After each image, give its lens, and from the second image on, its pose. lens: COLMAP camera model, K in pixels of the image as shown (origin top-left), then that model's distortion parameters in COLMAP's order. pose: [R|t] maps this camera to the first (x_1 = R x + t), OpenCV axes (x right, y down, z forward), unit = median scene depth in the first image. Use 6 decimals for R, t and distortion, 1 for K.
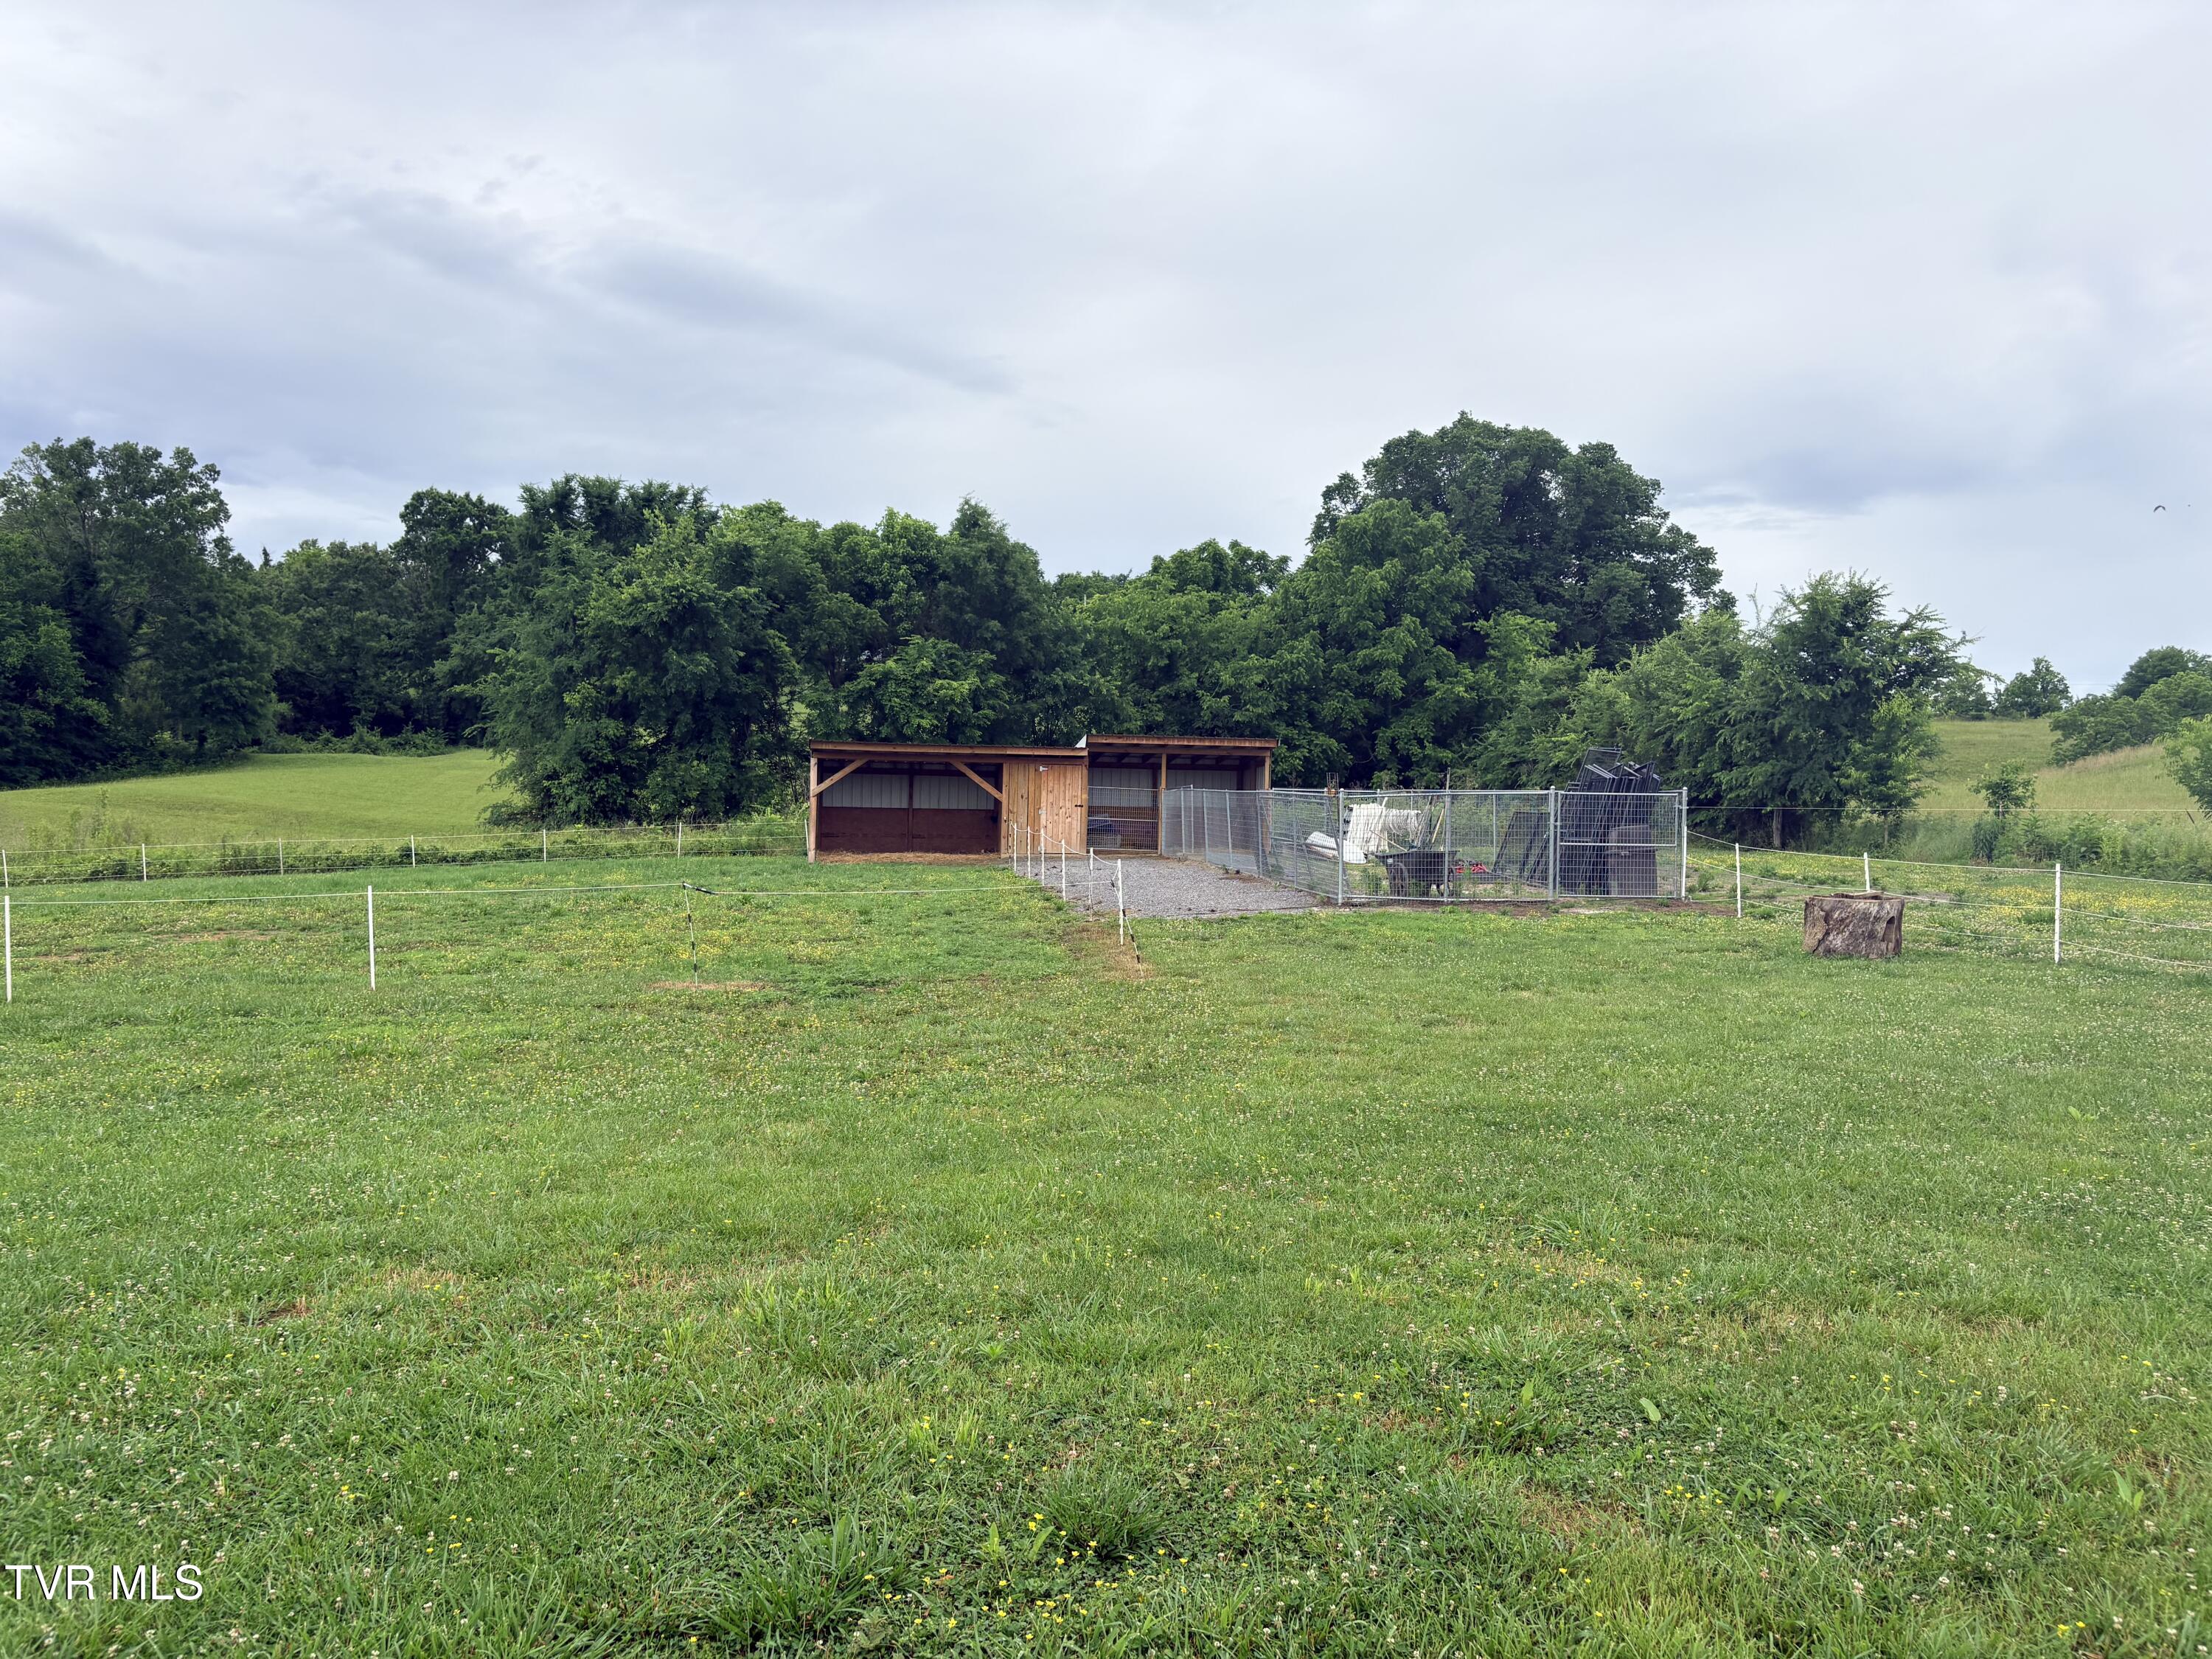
lens RADIAL K [[1659.3, 0, 1111.5], [0, 1659.3, 835.2], [0, 0, 1]] dist [0.024881, -0.004588]
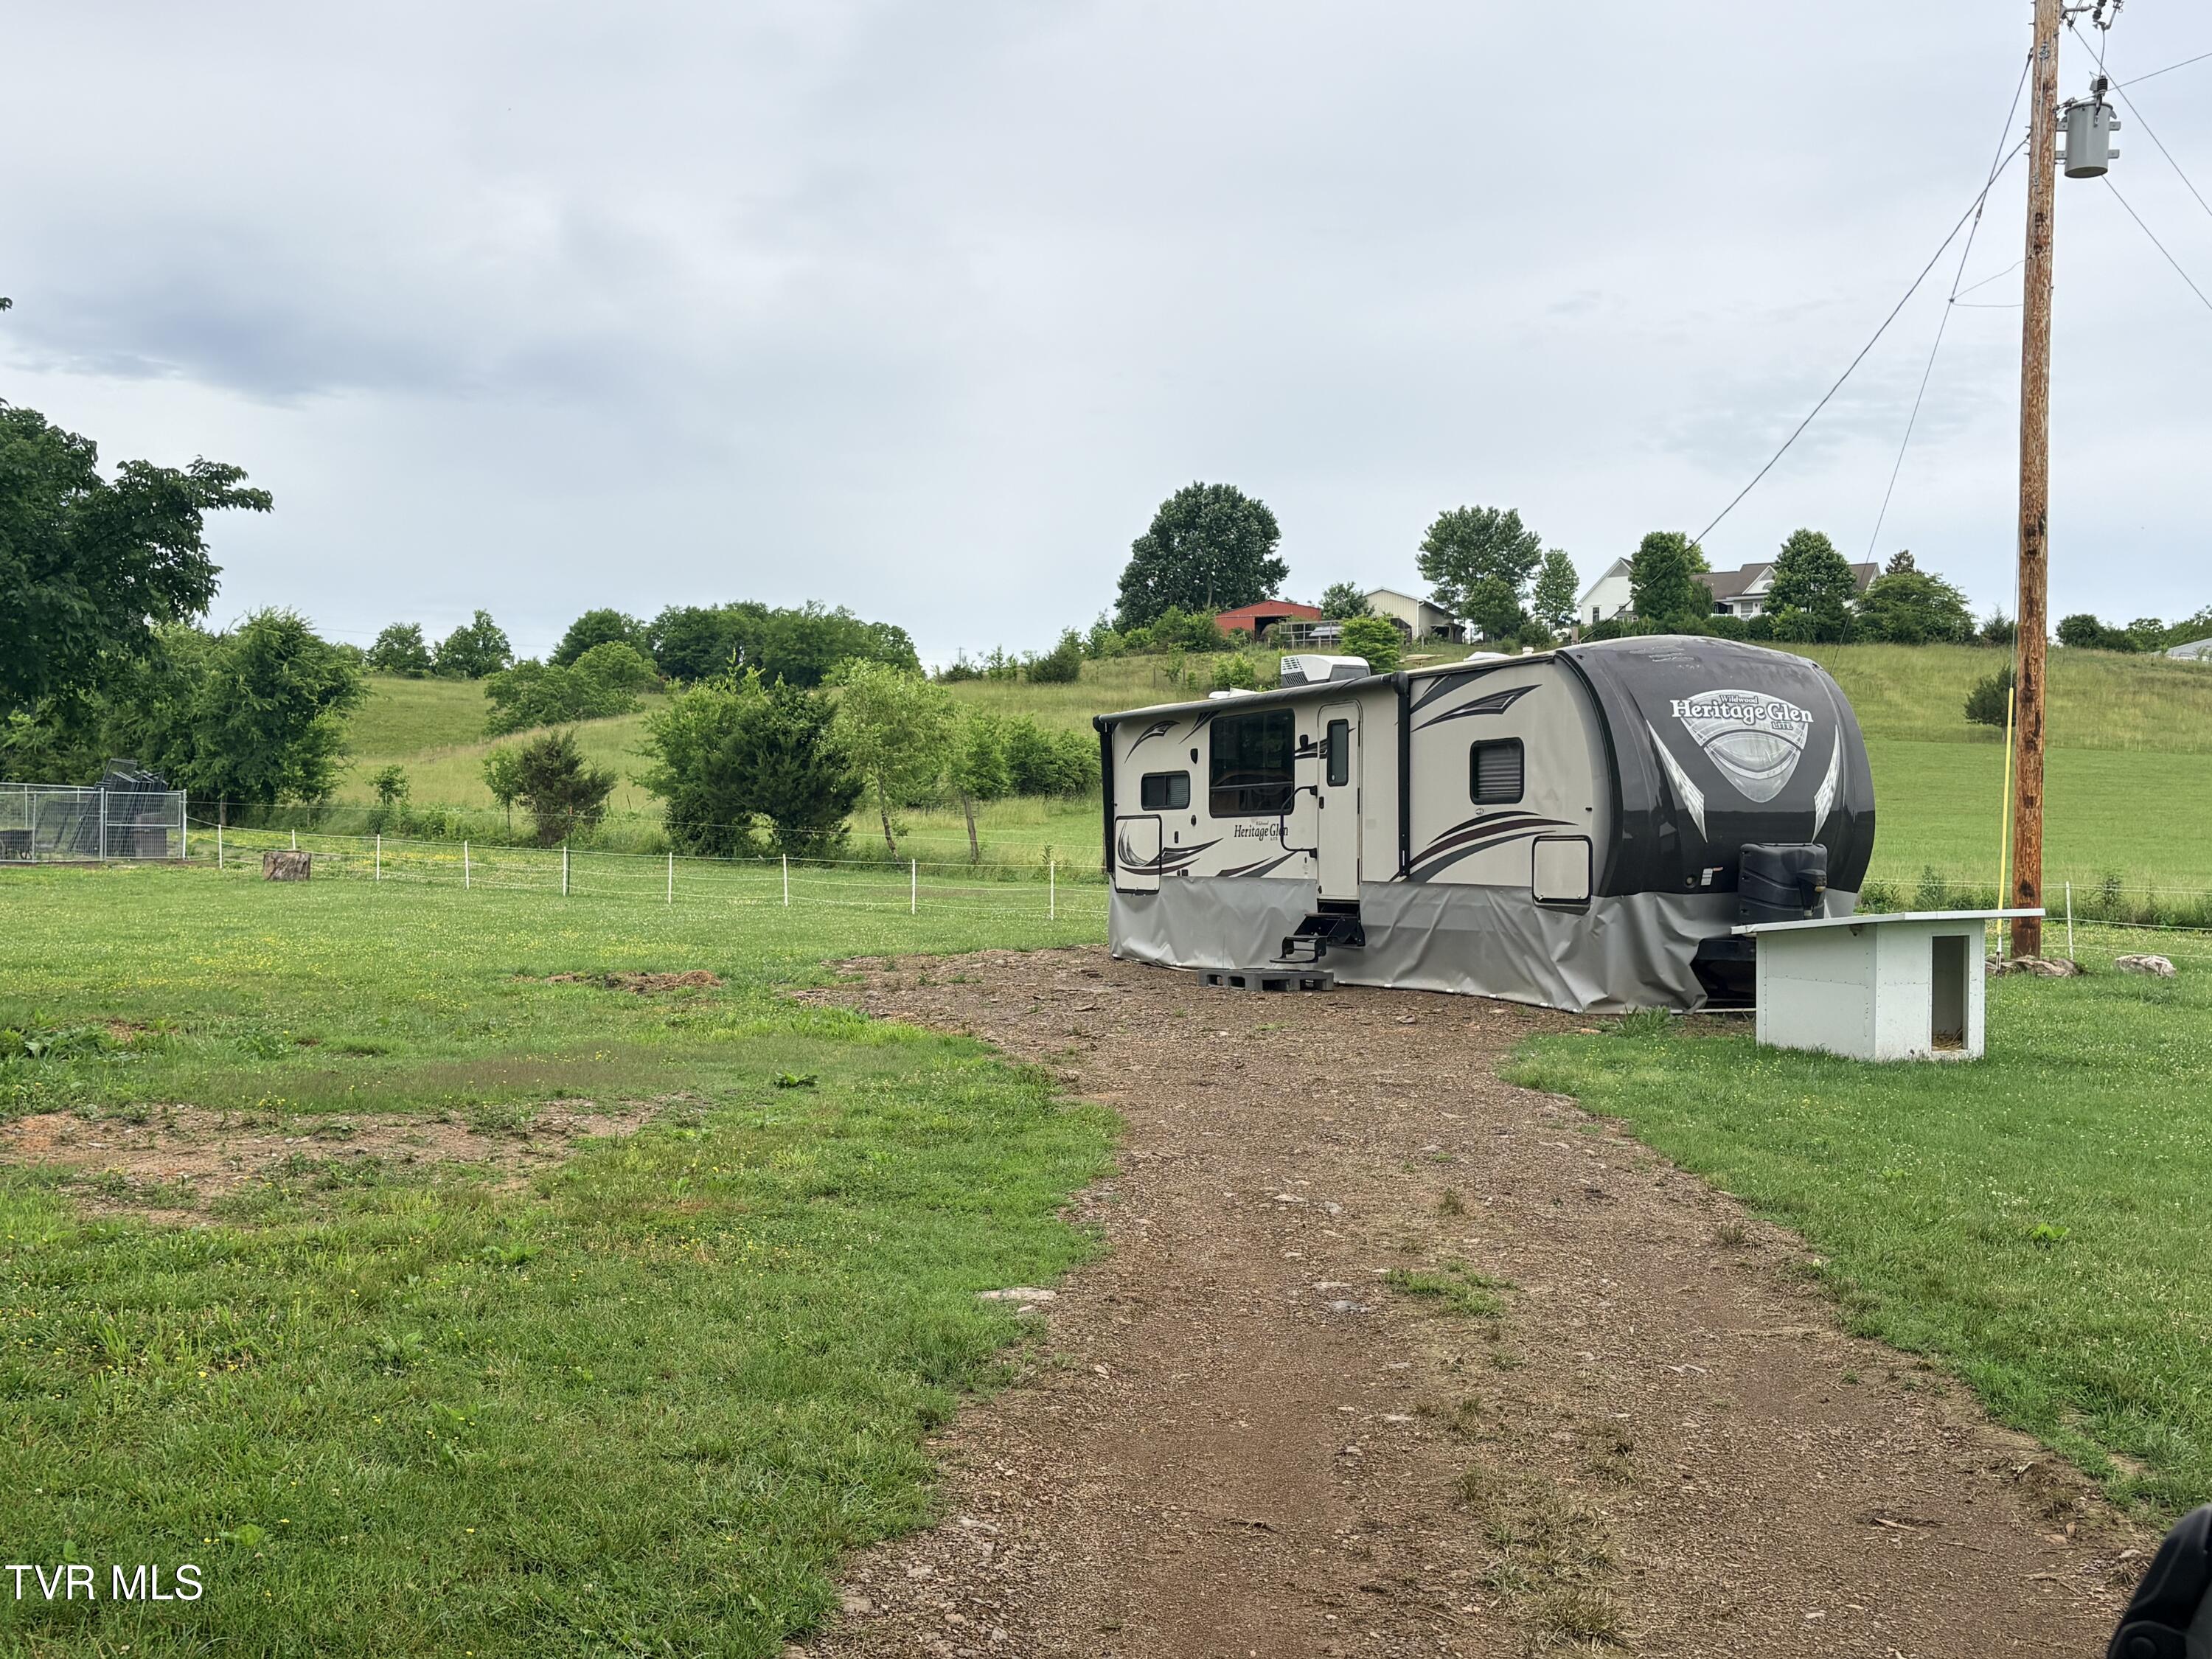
lens RADIAL K [[2301.1, 0, 1092.4], [0, 2301.1, 837.4], [0, 0, 1]] dist [0.117813, -0.298008]
pose [[0.727666, -0.005816, 0.685907, -0.220040], [-0.003624, 0.999917, 0.012323, -0.005356], [-0.685923, -0.011453, 0.727584, -0.486168]]
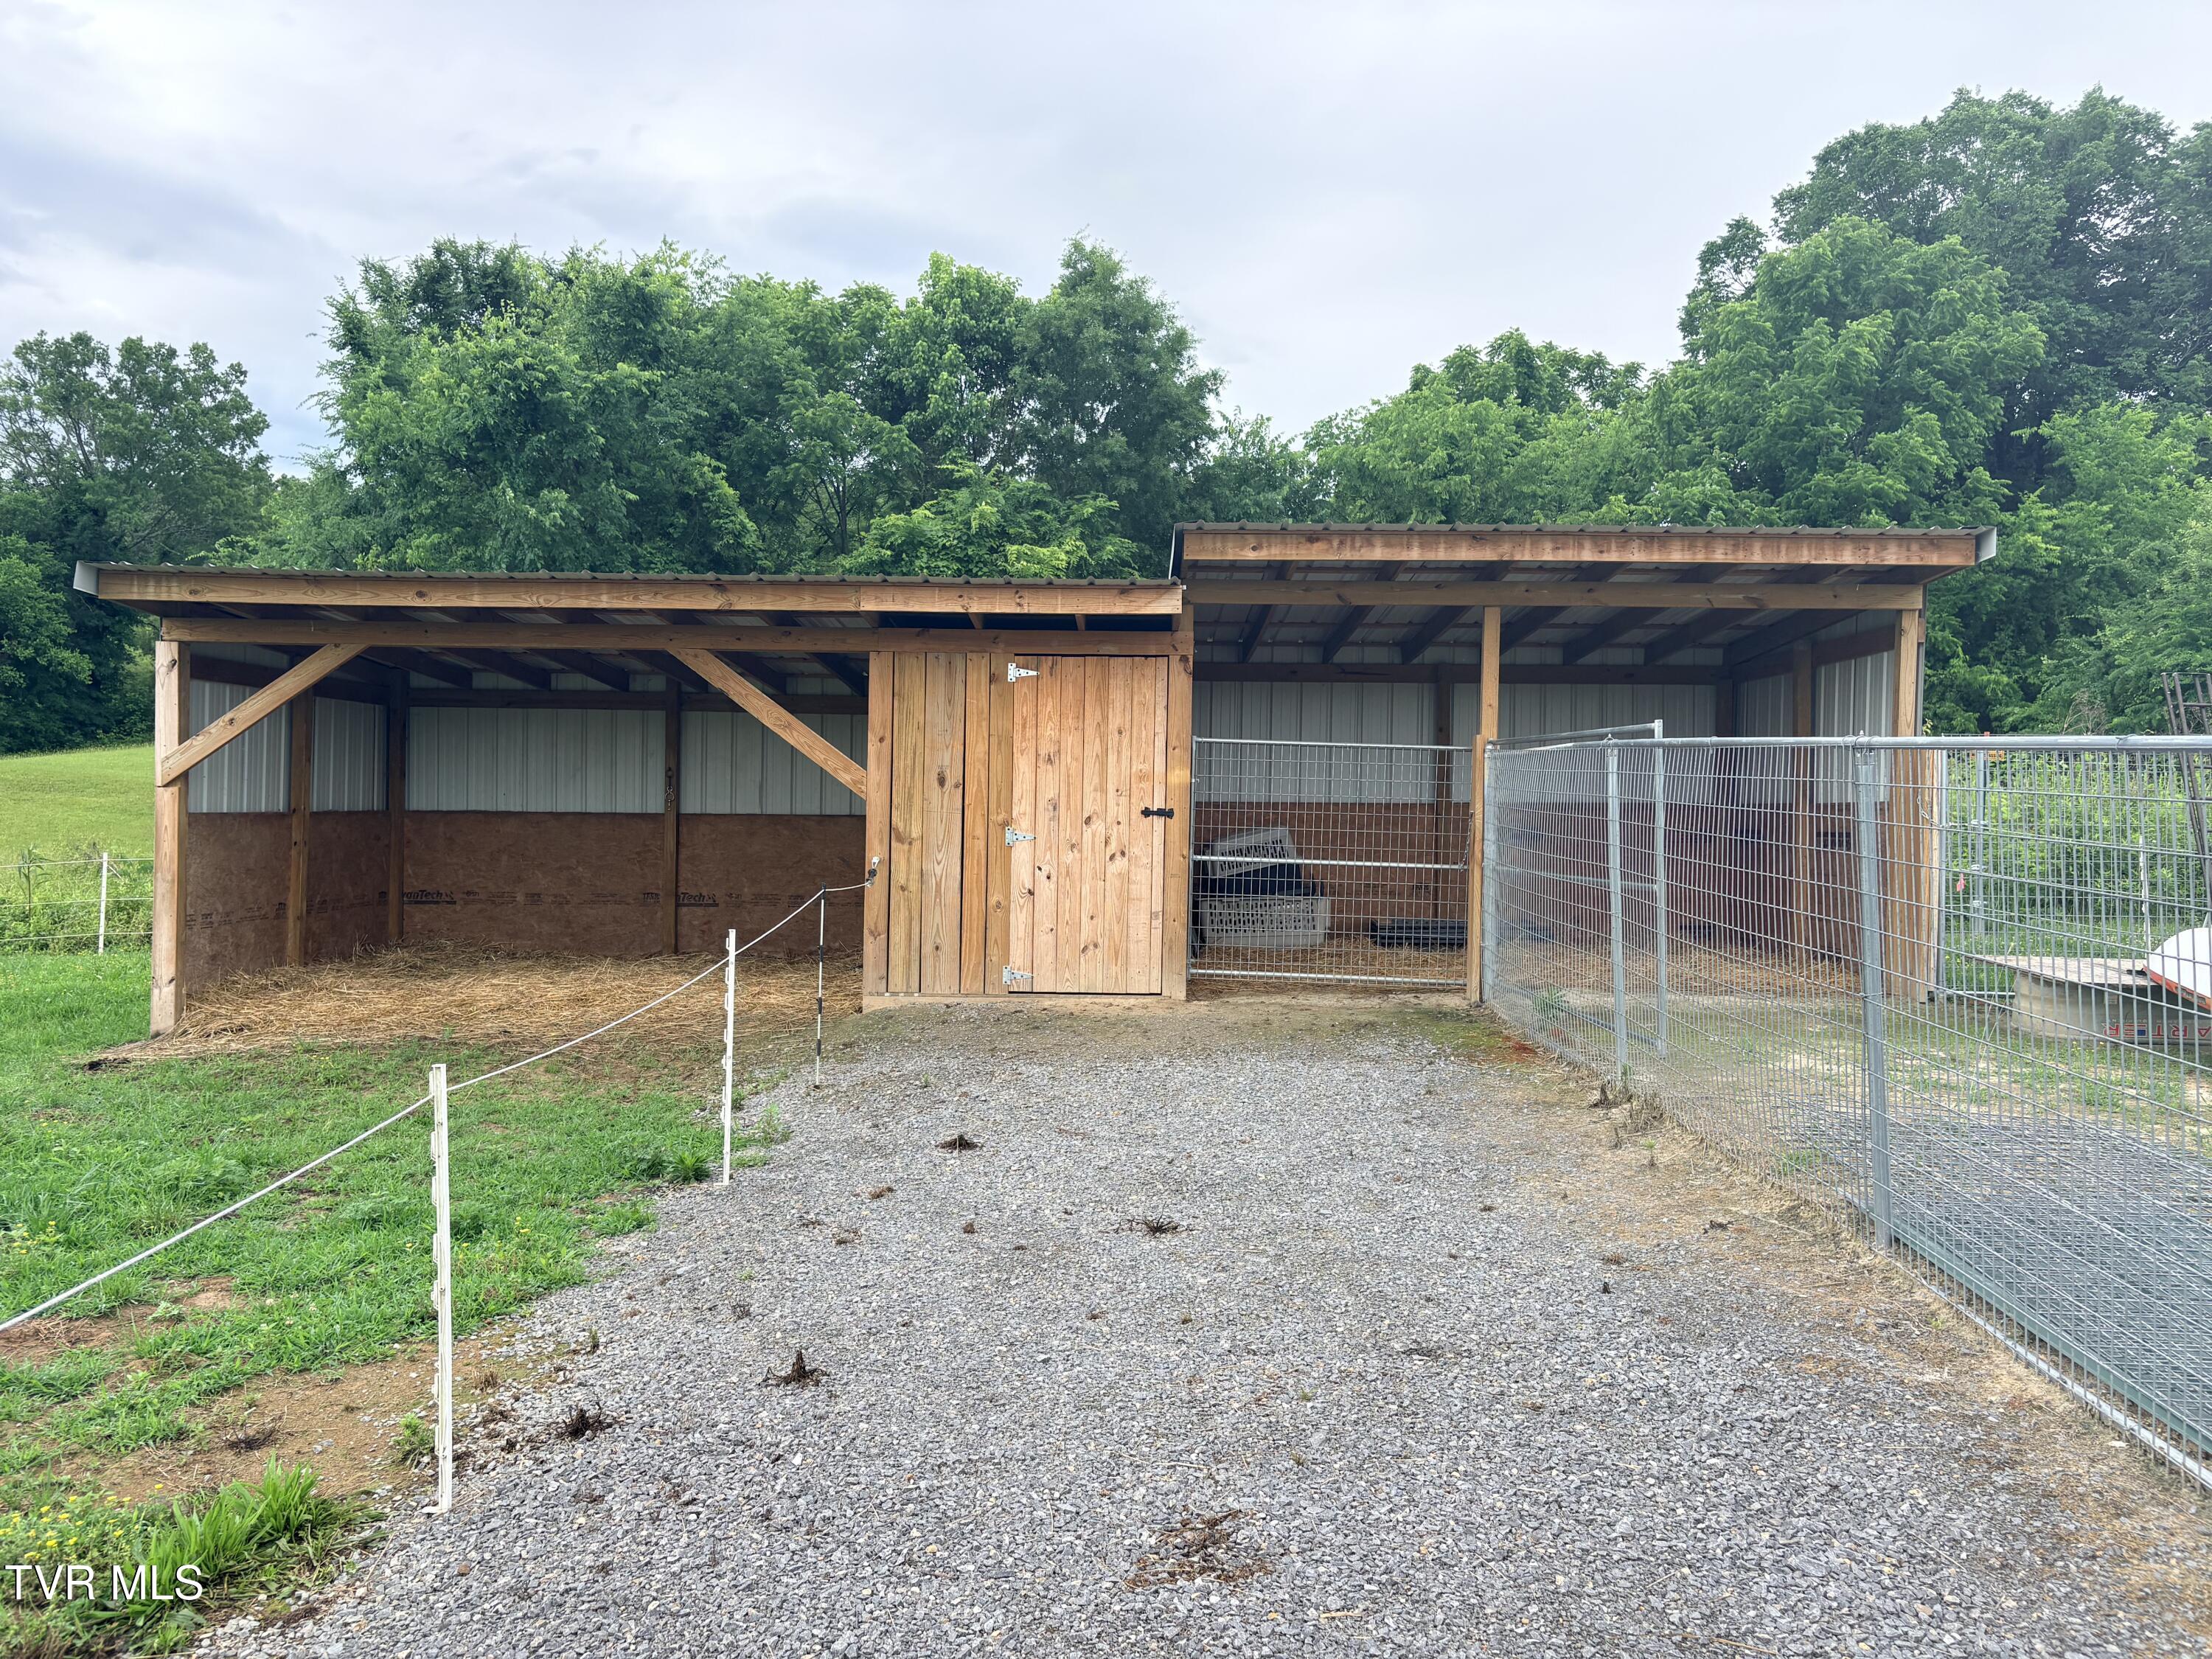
lens RADIAL K [[1659.3, 0, 1111.5], [0, 1659.3, 835.2], [0, 0, 1]] dist [0.024881, -0.004588]
pose [[0.988921, -0.001819, -0.148432, 0.007456], [0.004963, 0.999771, 0.020811, -0.012283], [0.148360, -0.021317, 0.988704, 0.468545]]
